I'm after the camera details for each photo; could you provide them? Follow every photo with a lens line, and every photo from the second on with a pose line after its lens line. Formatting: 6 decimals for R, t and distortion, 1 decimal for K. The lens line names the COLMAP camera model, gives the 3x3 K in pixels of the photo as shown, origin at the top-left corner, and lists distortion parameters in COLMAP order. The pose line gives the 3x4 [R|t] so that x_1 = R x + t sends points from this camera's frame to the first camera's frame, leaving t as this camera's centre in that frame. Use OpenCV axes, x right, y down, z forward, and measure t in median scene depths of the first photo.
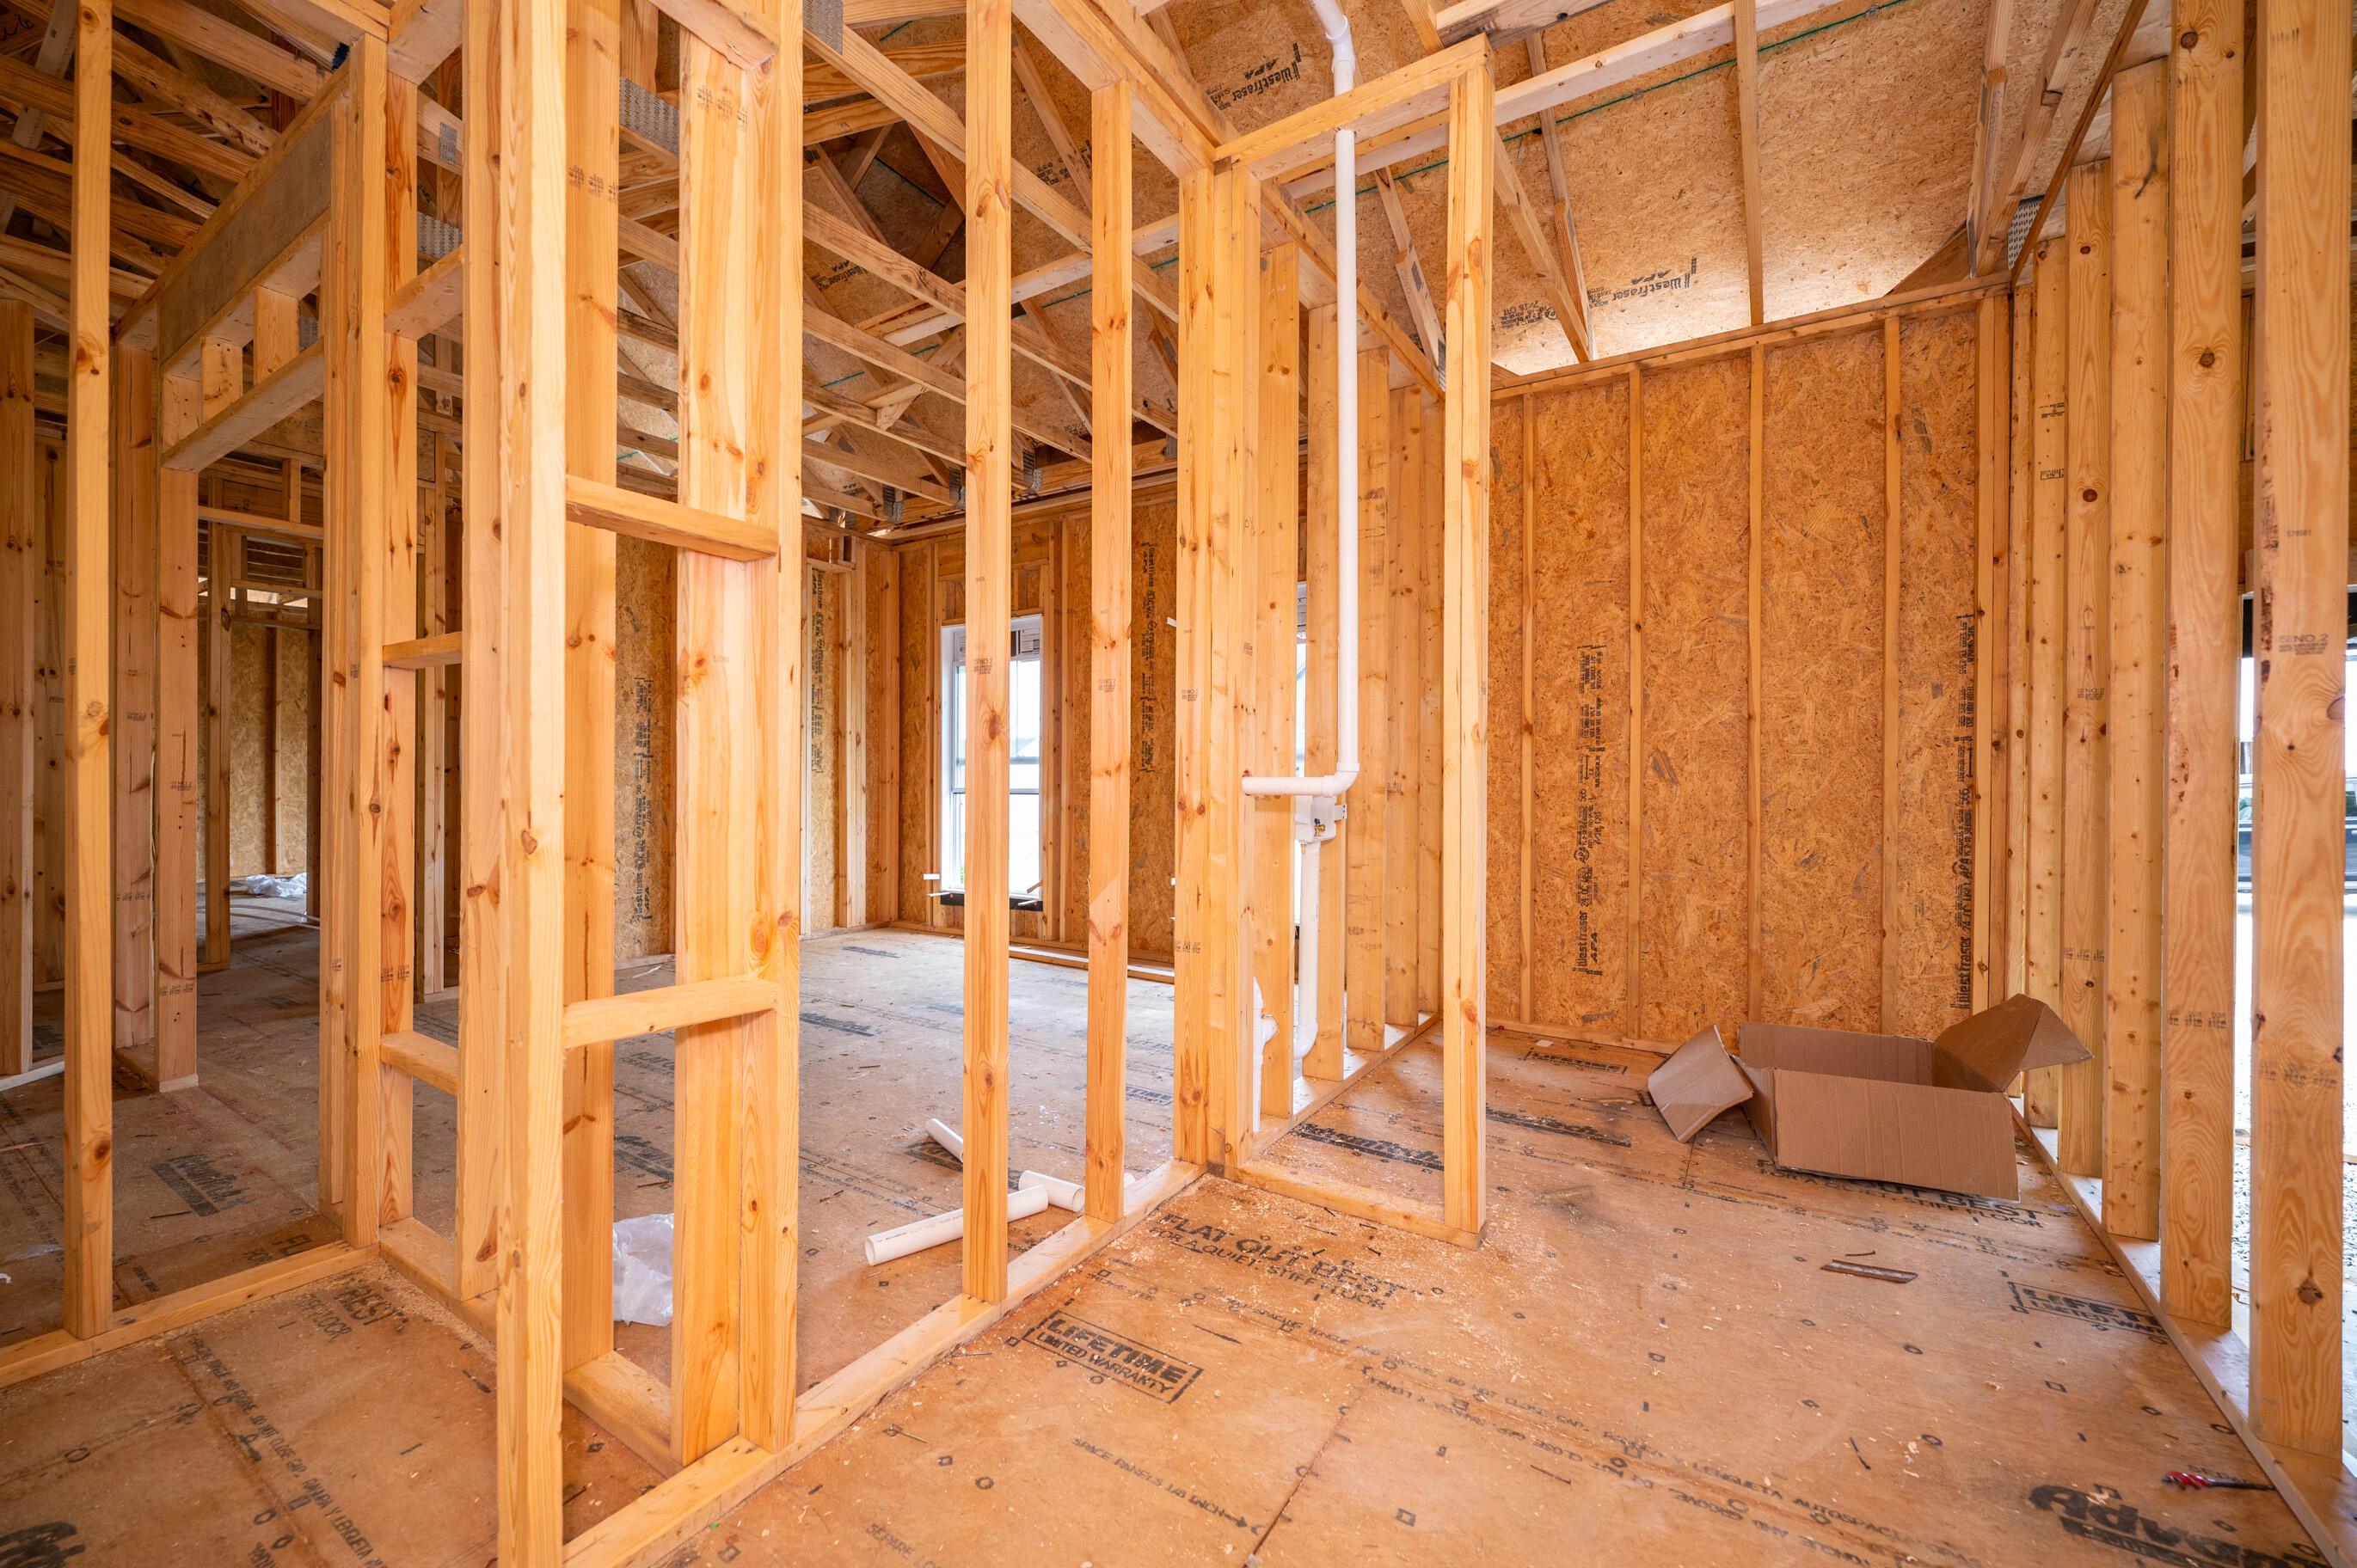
lens RADIAL K [[940.6, 0, 1178.5], [0, 940.6, 784.0], [0, 0, 1]] dist [-0.000334, 0.000034]
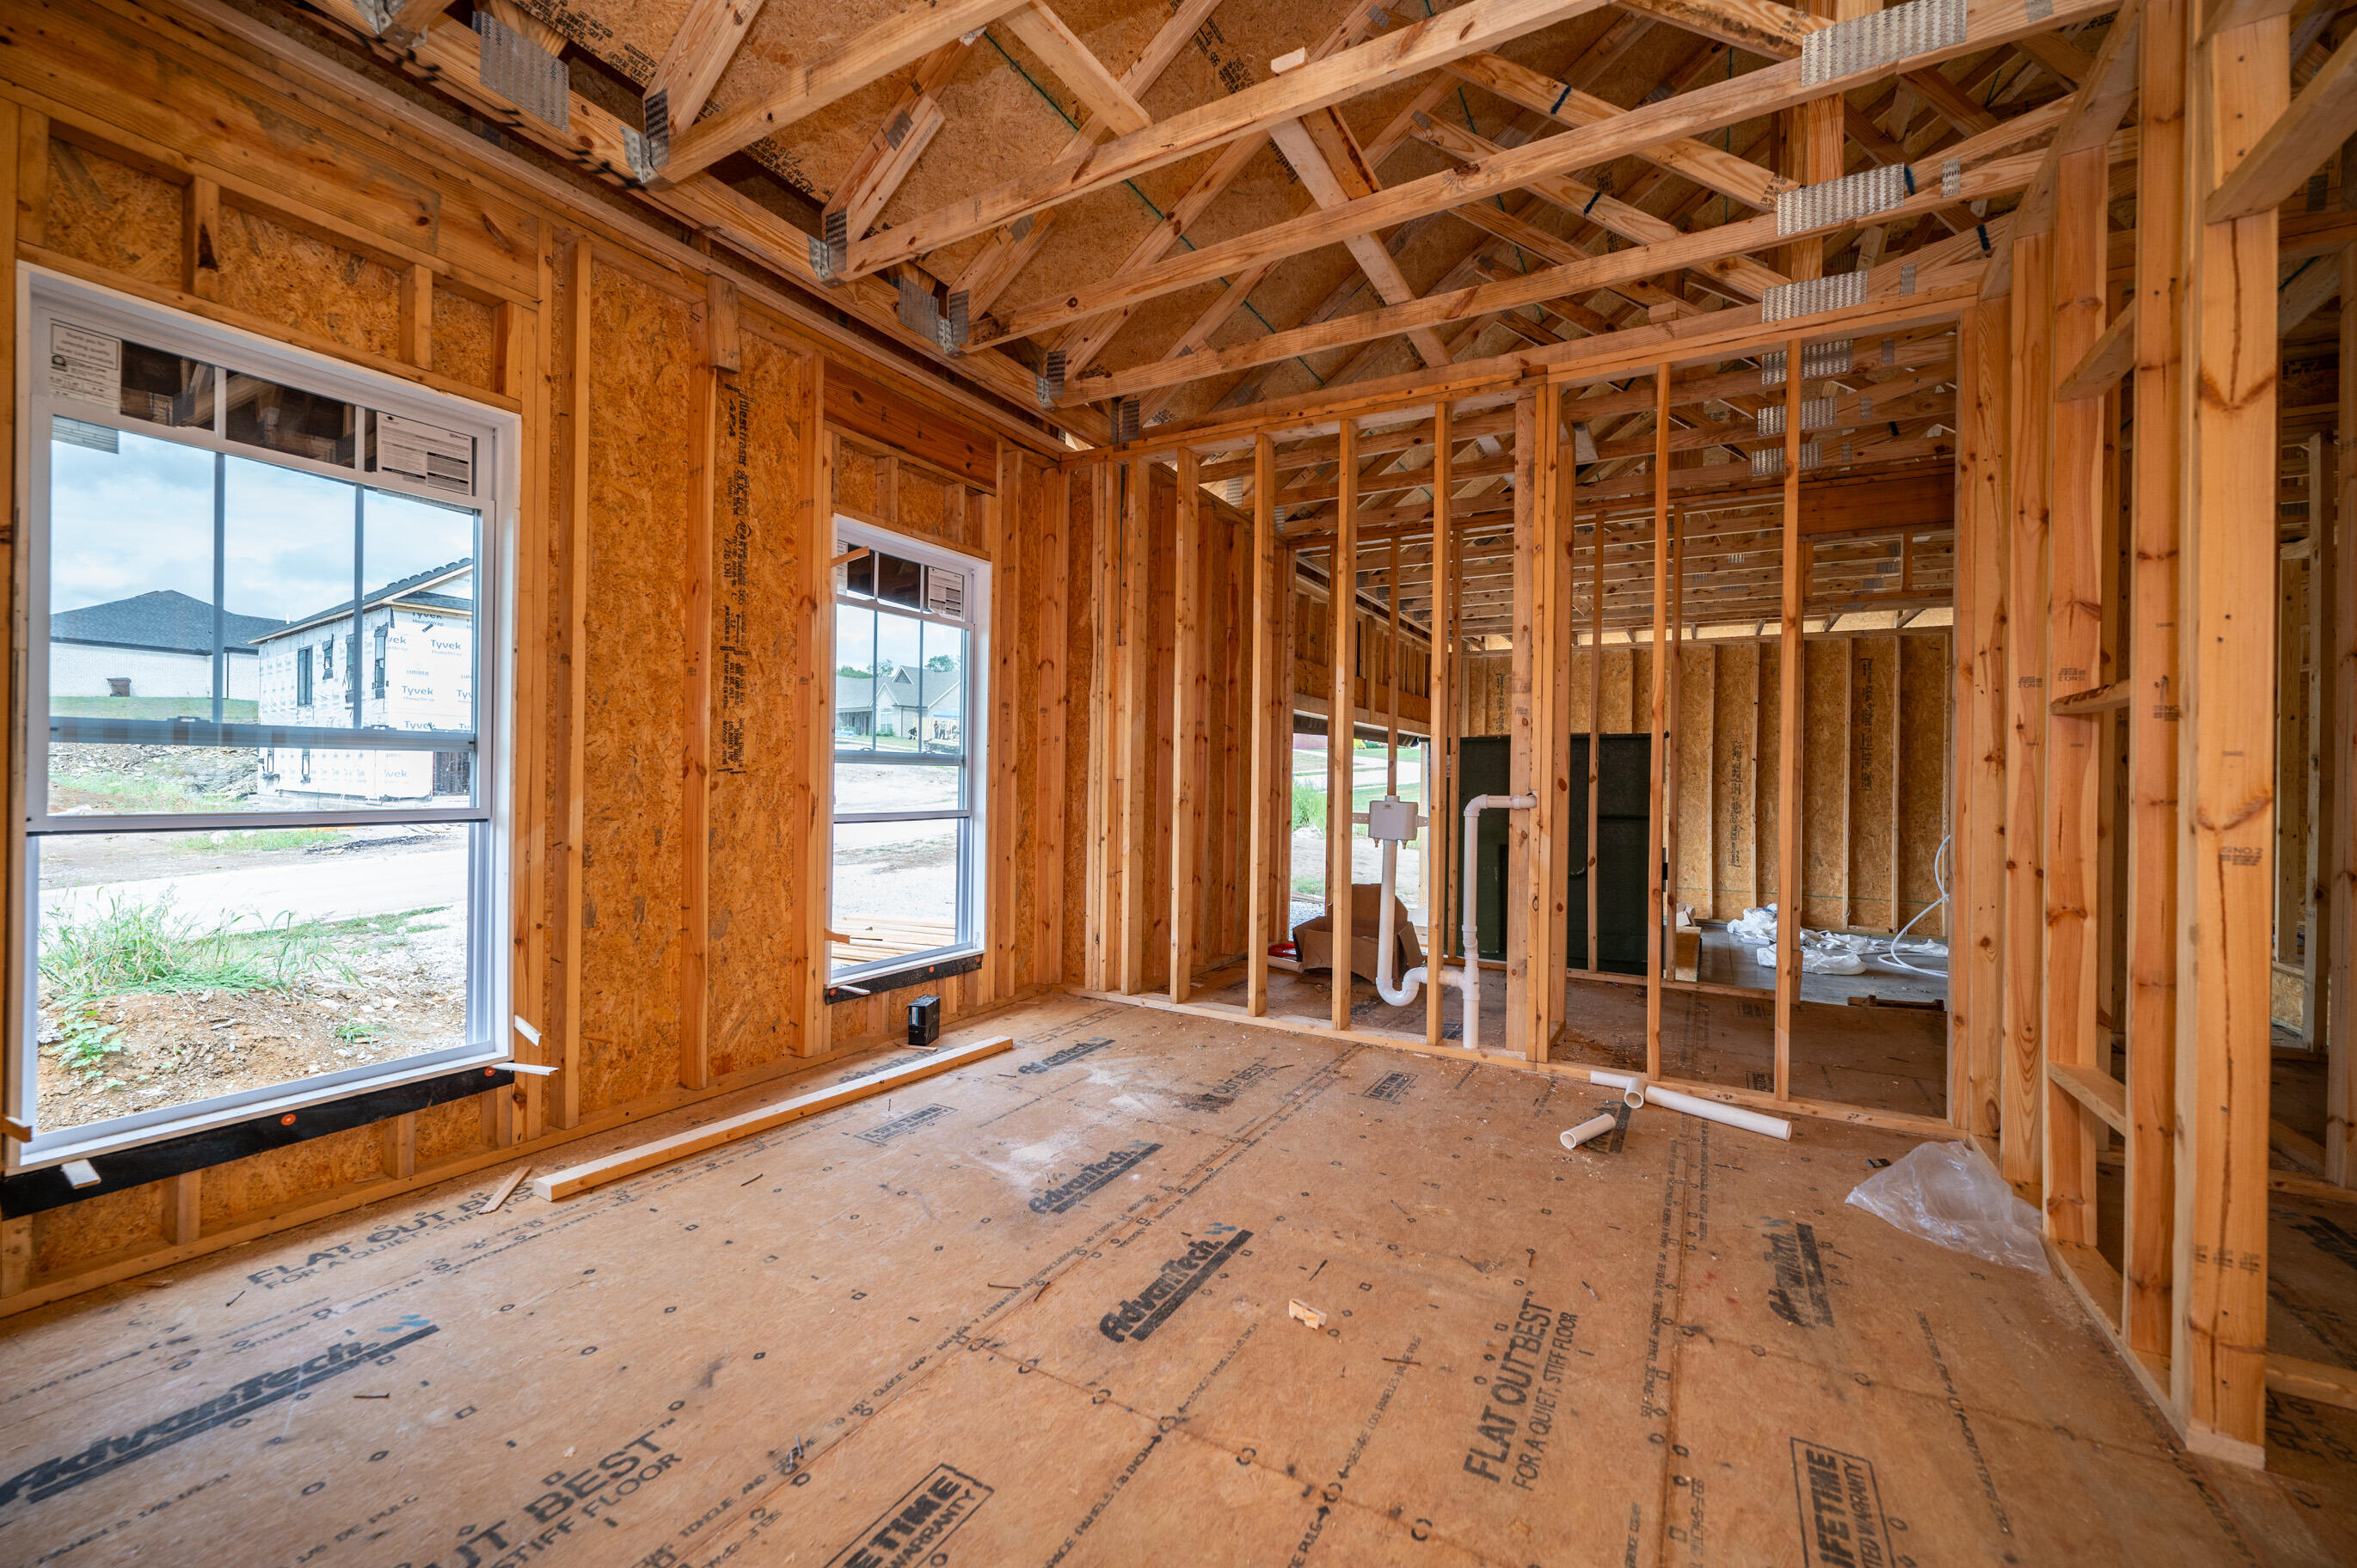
lens RADIAL K [[940.6, 0, 1178.5], [0, 940.6, 784.0], [0, 0, 1]] dist [-0.000334, 0.000034]
pose [[-0.058078, -0.008855, 0.998273, -0.643617], [-0.013672, 0.999874, 0.008074, -0.015281], [-0.998218, -0.013179, -0.058192, 0.758443]]
